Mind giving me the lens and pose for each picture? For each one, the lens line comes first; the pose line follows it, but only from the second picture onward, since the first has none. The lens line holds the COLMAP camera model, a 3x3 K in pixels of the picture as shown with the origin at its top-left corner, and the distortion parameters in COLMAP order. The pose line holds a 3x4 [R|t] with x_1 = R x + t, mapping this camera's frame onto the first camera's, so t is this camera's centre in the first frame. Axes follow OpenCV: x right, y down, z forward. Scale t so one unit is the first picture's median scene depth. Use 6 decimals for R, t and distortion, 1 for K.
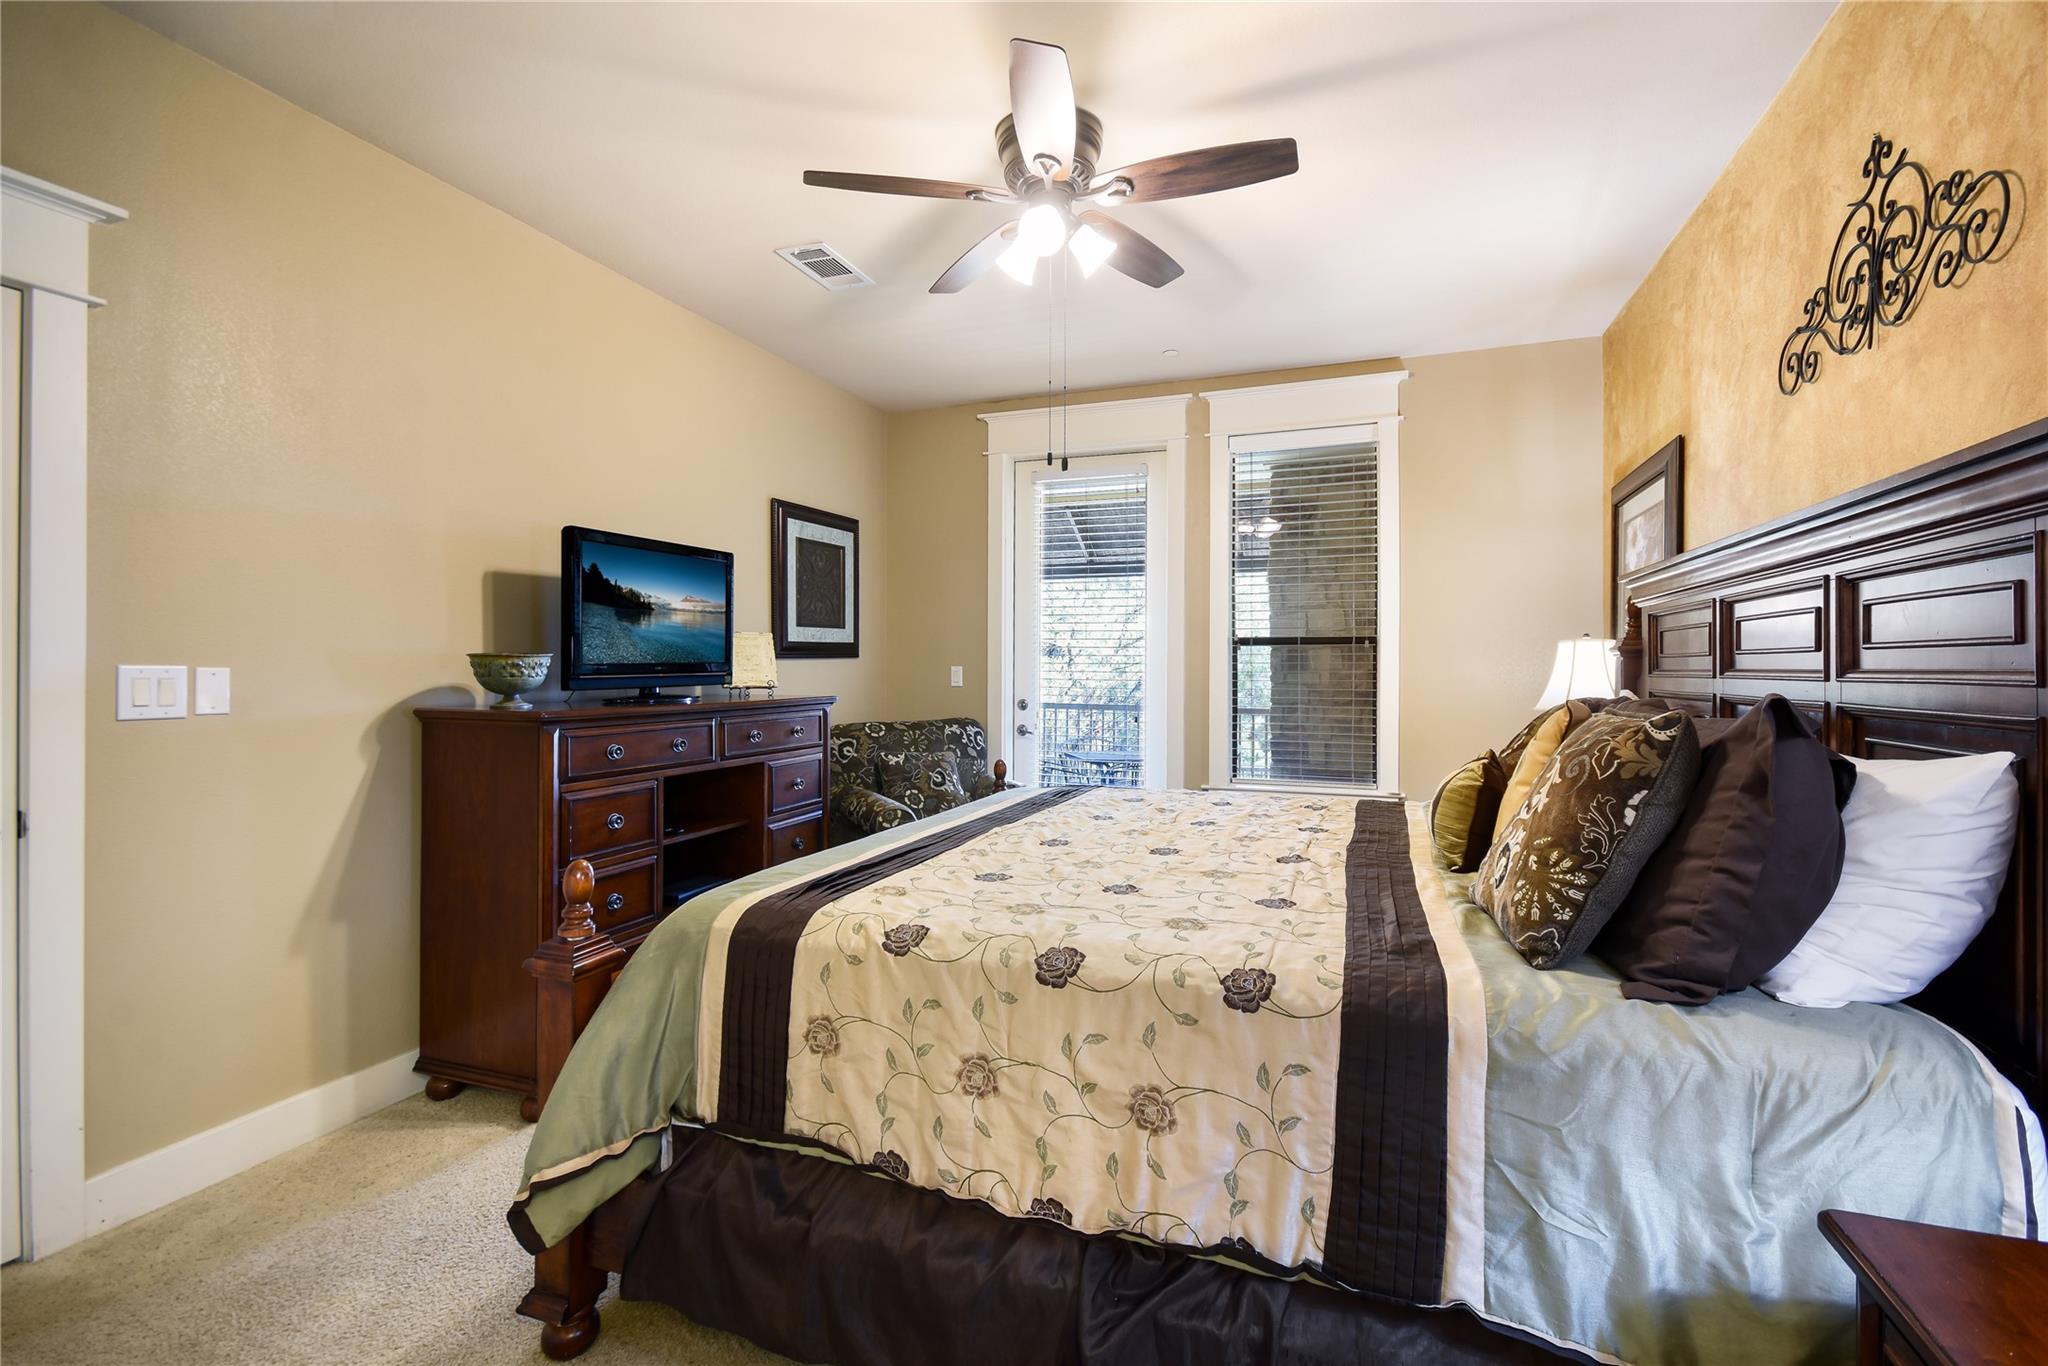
lens RADIAL K [[909.4, 0, 1031.8], [0, 909.4, 675.4], [0, 0, 1]] dist [0.028525, 0.000197]
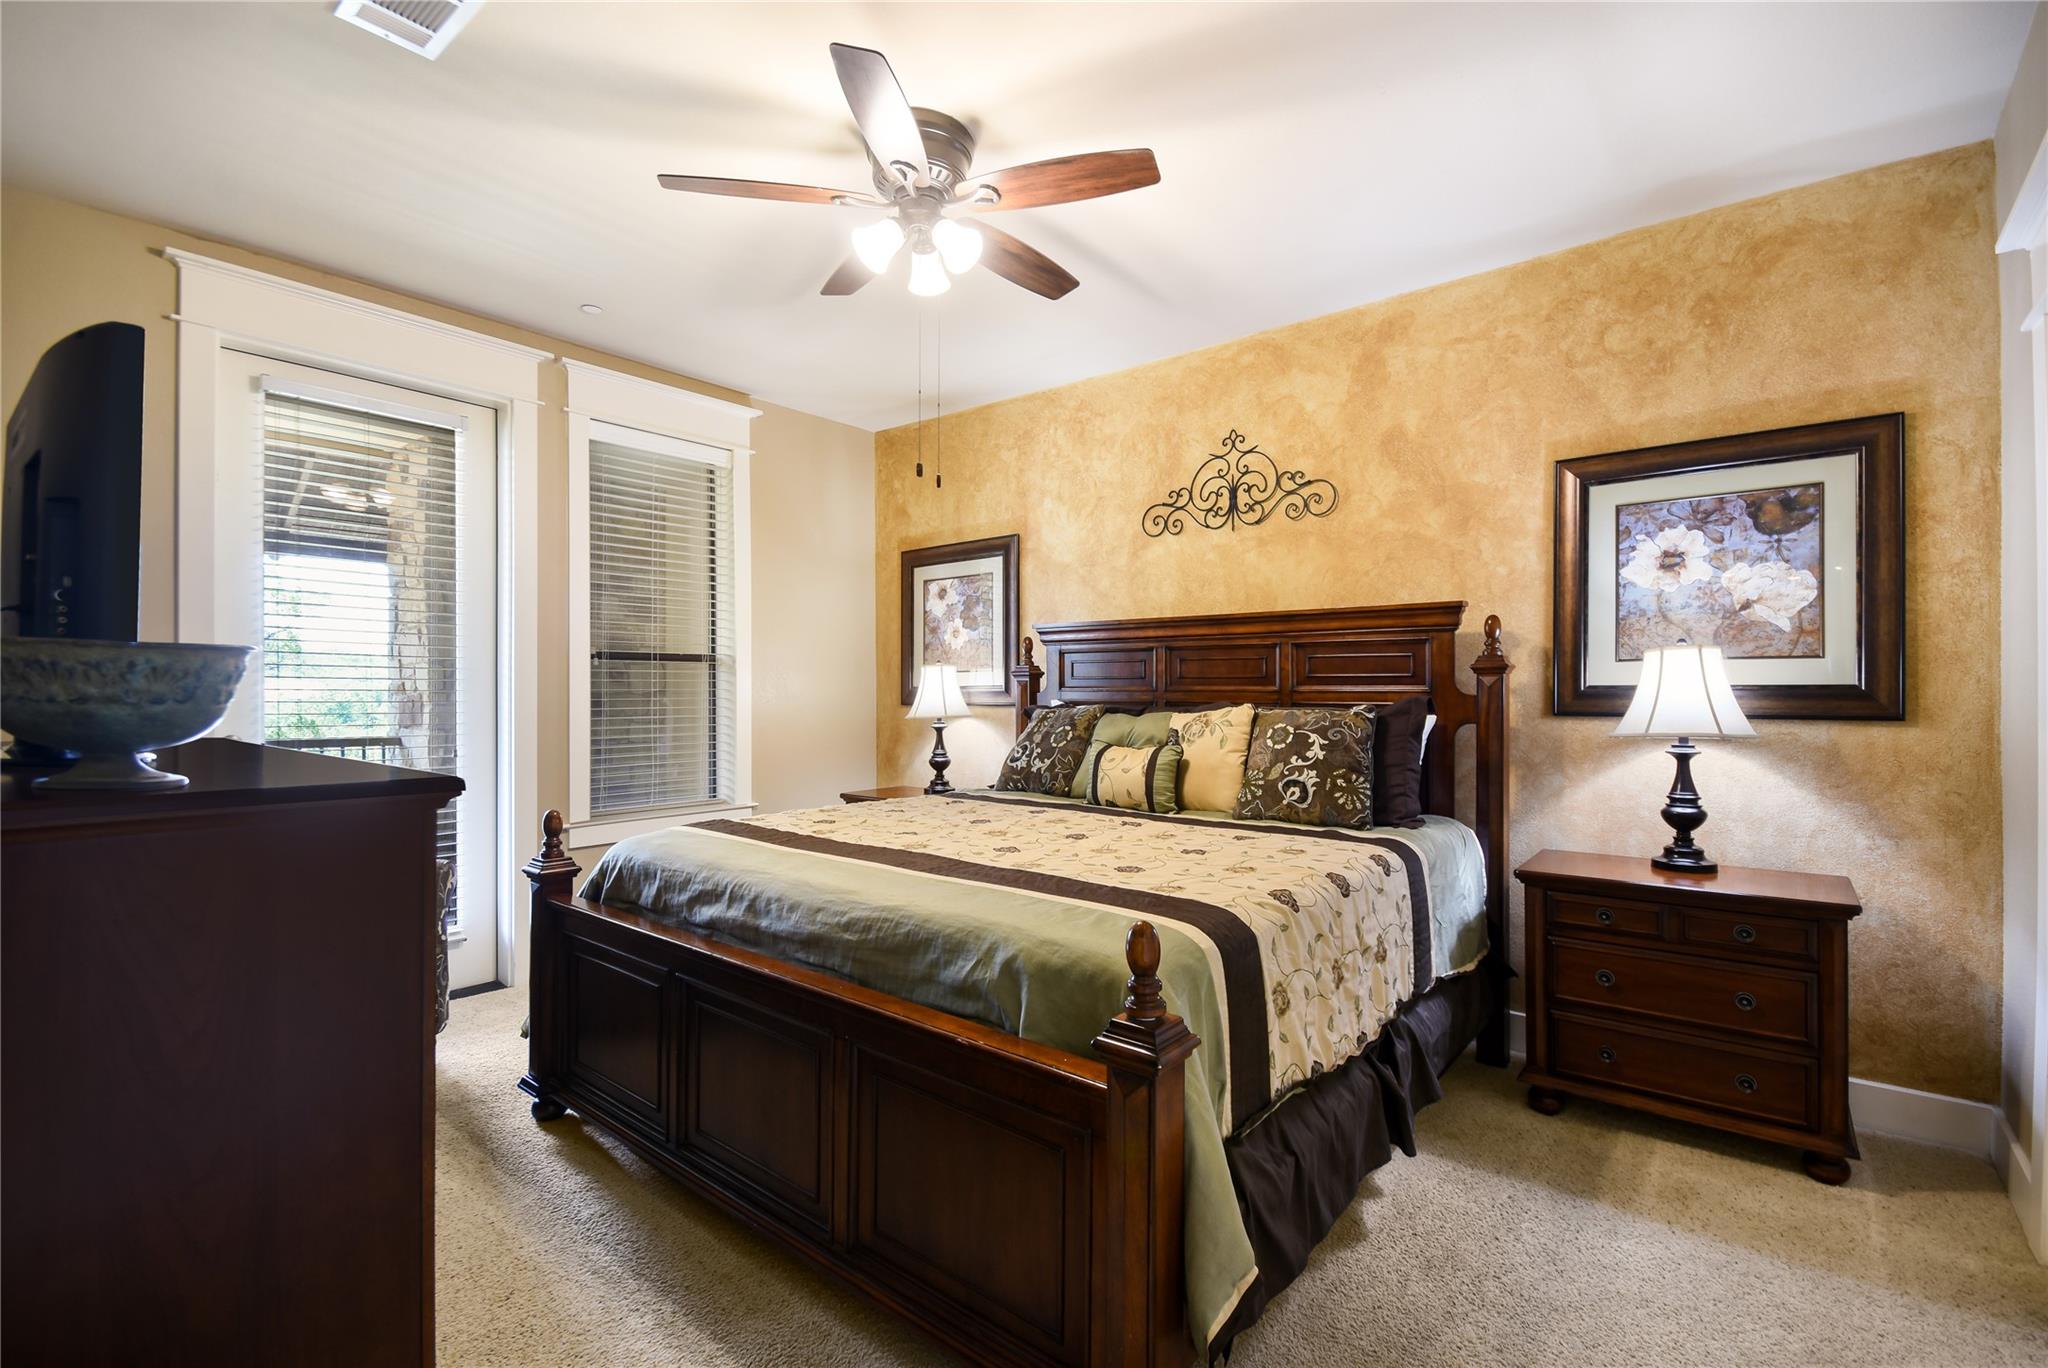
lens RADIAL K [[933.2, 0, 1033.8], [0, 933.2, 695.3], [0, 0, 1]] dist [0.013038, 0.000105]
pose [[0.319713, -0.008034, 0.947480, -0.865766], [0.004511, 0.999966, 0.006957, -0.001123], [-0.947504, 0.002050, 0.319738, 0.540063]]
